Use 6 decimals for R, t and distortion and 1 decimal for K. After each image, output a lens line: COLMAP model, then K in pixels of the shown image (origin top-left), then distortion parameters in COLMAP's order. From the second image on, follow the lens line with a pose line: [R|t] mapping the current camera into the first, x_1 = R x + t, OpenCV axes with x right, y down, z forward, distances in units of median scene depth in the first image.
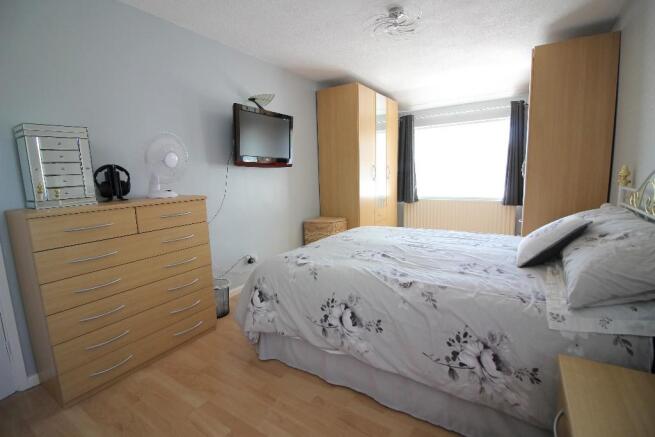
lens RADIAL K [[305.9, 0, 325.1], [0, 305.9, 217.6], [0, 0, 1]] dist [-0.002489, -0.000585]
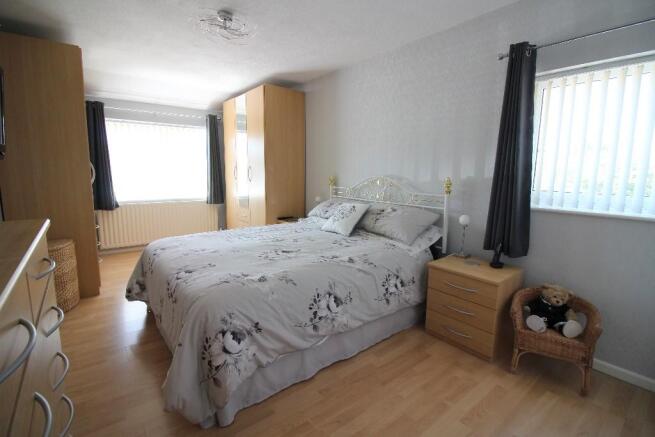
lens RADIAL K [[305.9, 0, 325.1], [0, 305.9, 217.6], [0, 0, 1]] dist [-0.002489, -0.000585]
pose [[0.326079, -0.115615, 0.938246, -0.856147], [0.118563, 0.989658, 0.080745, -0.077454], [-0.937878, 0.084912, 0.336414, 0.530658]]
